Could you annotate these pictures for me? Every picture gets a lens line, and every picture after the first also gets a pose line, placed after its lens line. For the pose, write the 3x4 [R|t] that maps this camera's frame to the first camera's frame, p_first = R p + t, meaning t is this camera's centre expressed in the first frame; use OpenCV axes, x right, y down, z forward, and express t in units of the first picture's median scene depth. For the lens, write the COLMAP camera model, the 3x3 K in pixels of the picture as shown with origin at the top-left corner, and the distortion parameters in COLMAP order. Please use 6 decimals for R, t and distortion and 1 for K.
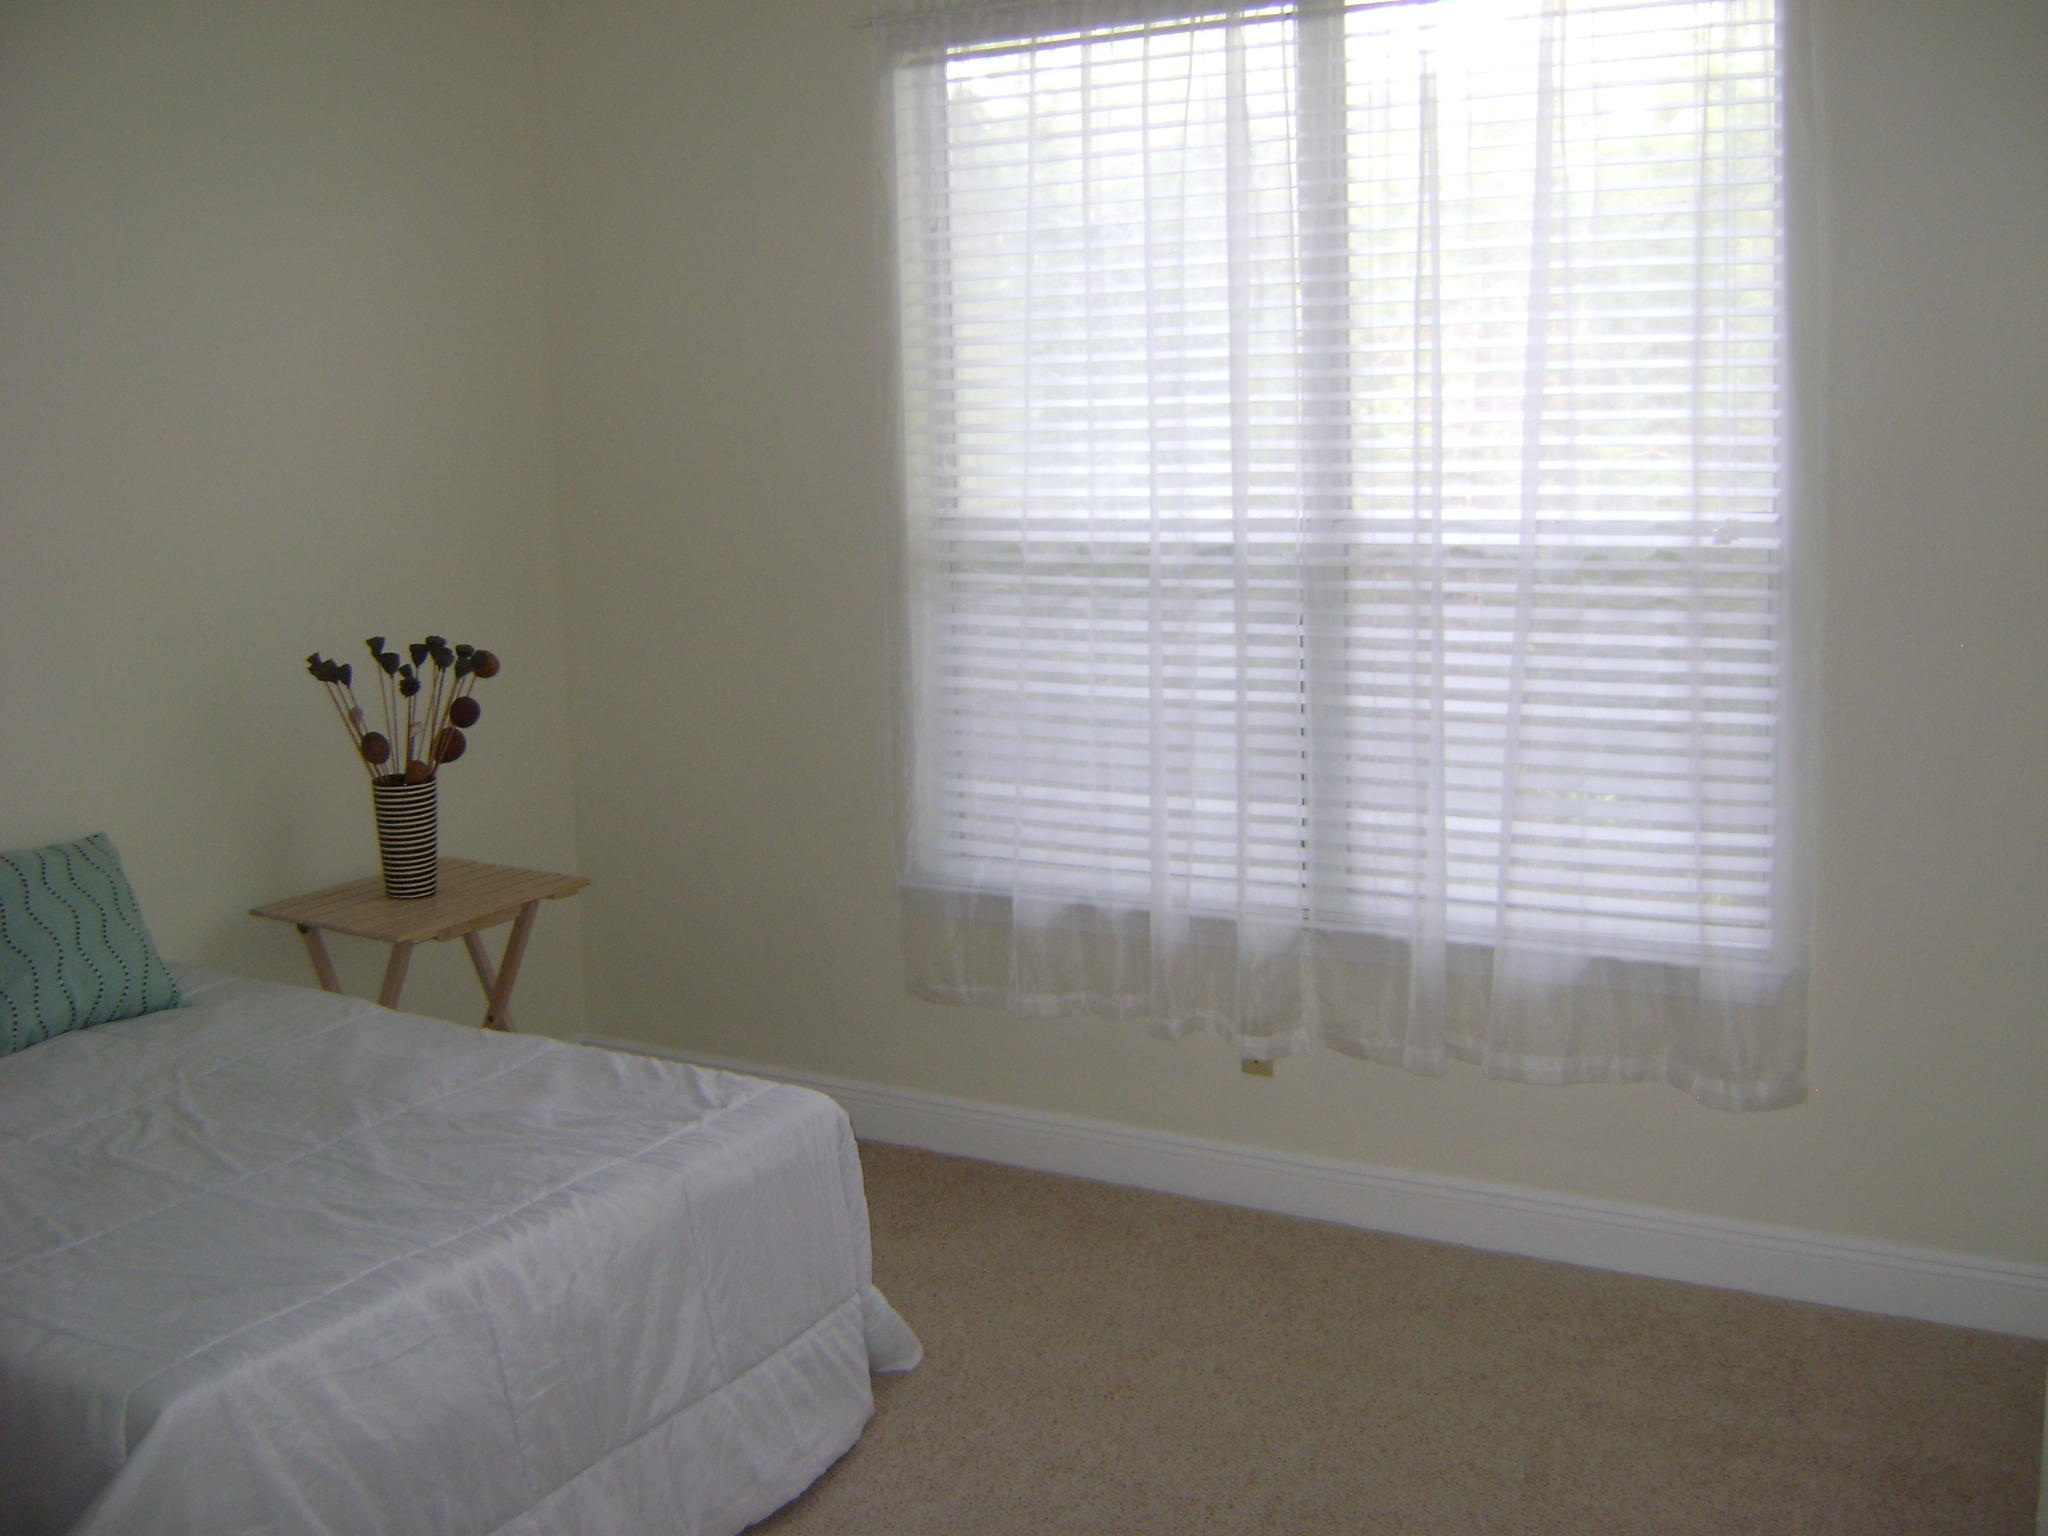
lens RADIAL K [[2138.5, 0, 1032.1], [0, 2138.5, 705.3], [0, 0, 1]] dist [-0.122411, 0.020470]
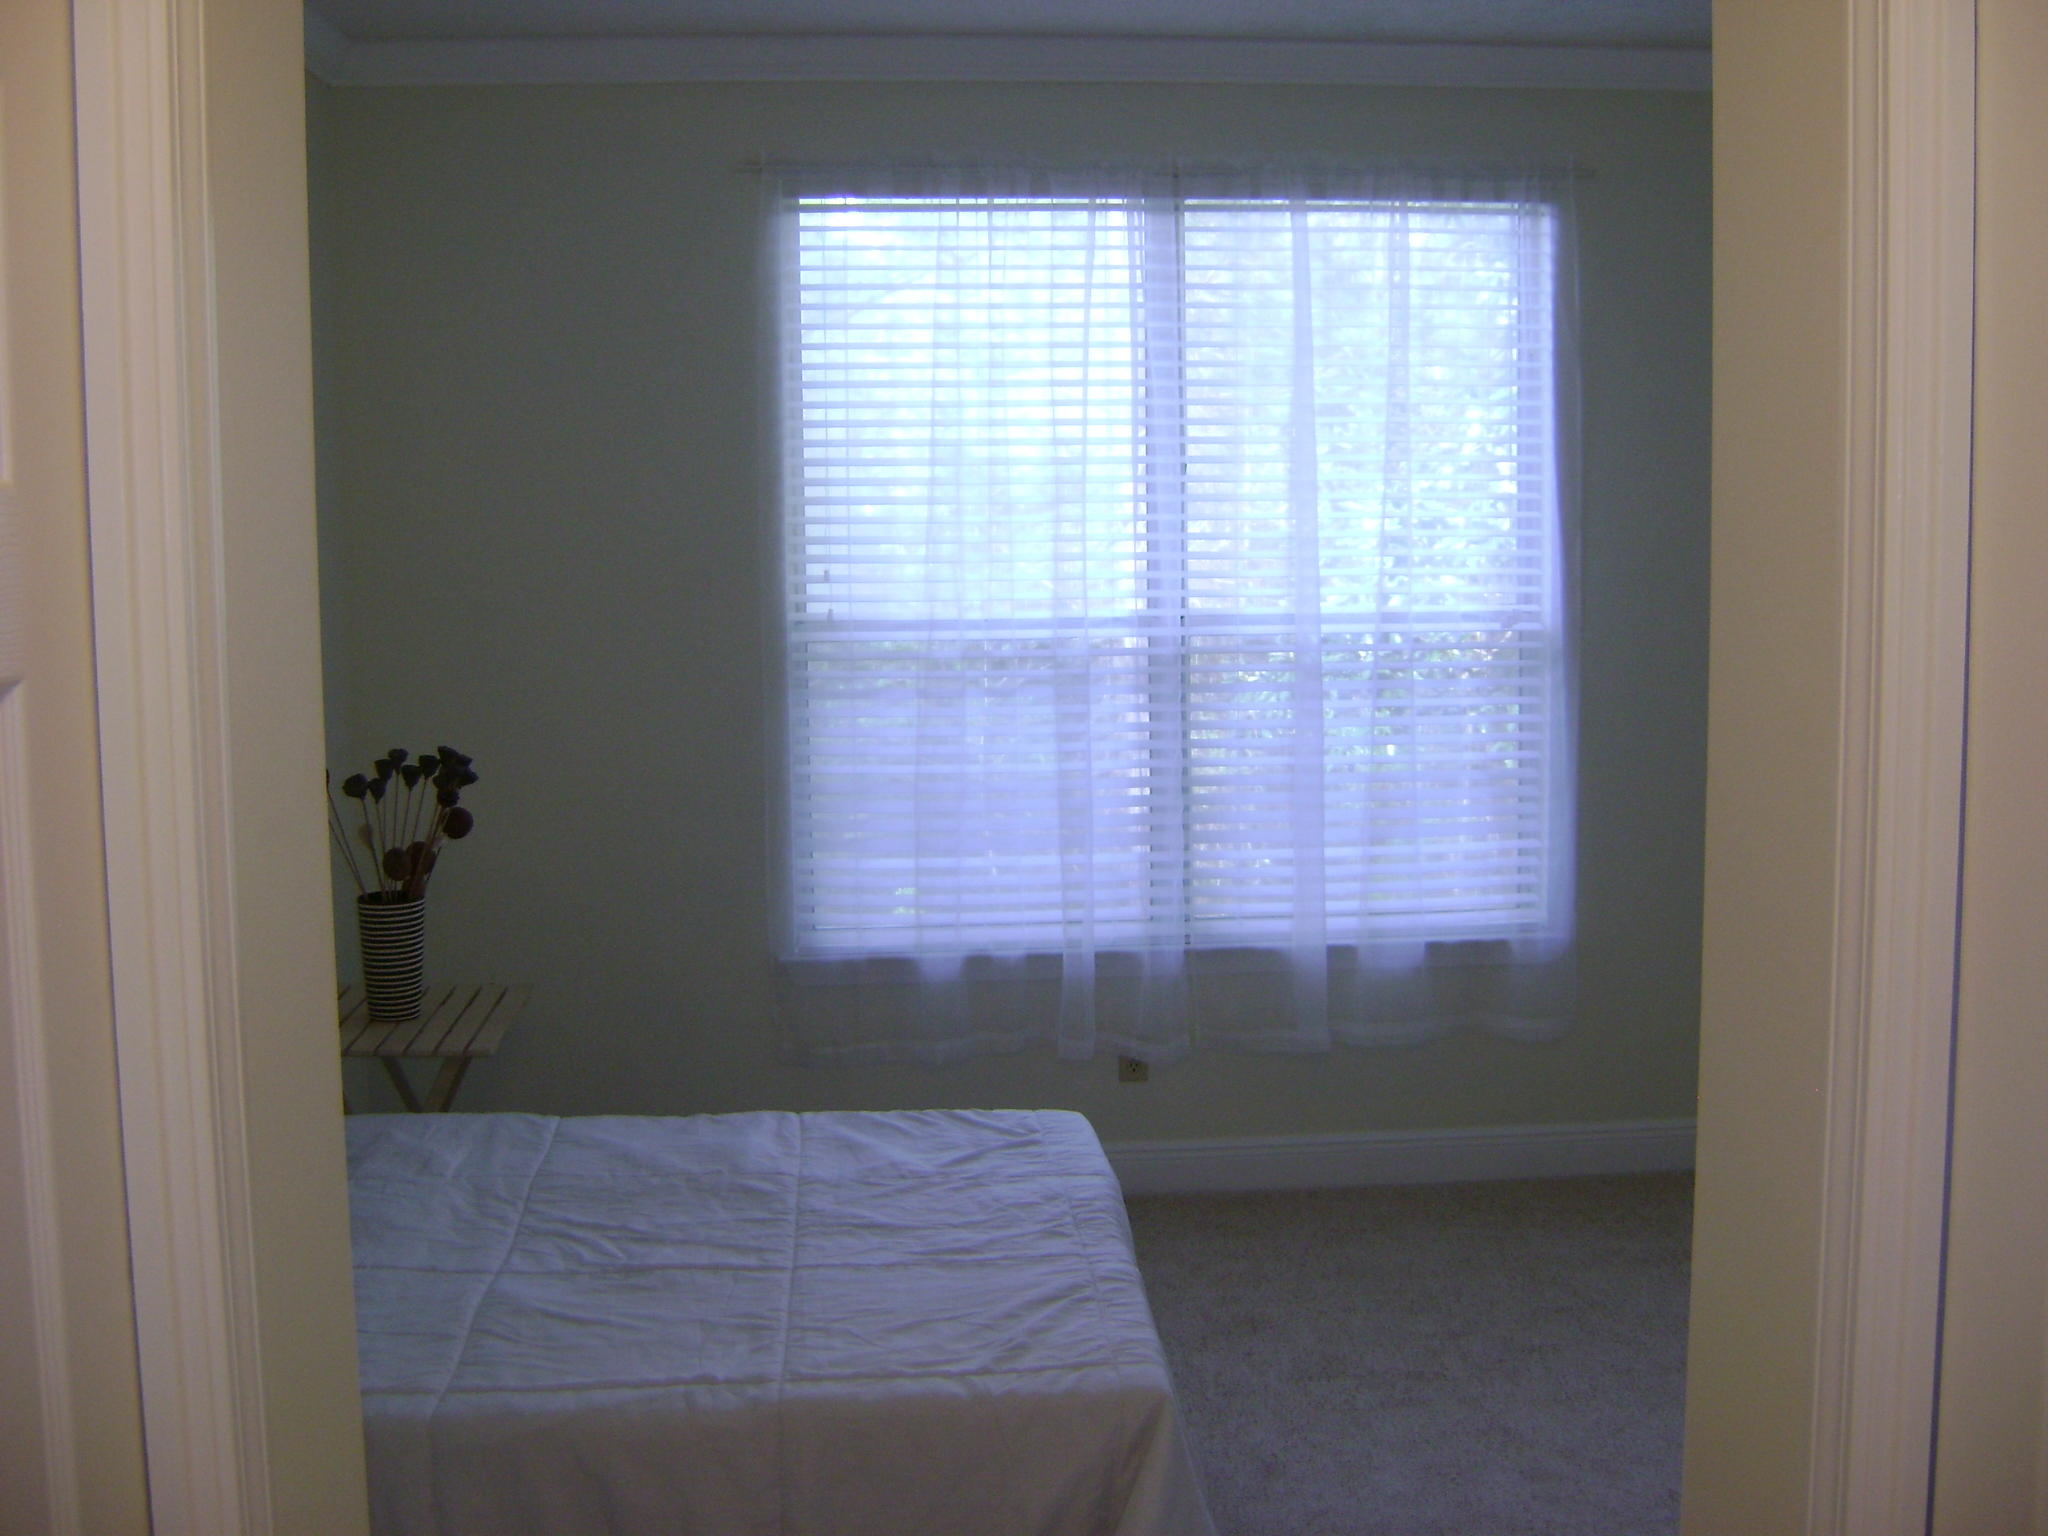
lens RADIAL K [[2048.8, 0, 1024.1], [0, 2048.8, 817.7], [0, 0, 1]] dist [-0.183464, 0.003098]
pose [[0.856128, -0.066416, 0.512479, -0.548529], [0.064007, 0.997699, 0.022371, -0.003699], [-0.512785, 0.013650, 0.858409, 0.046160]]
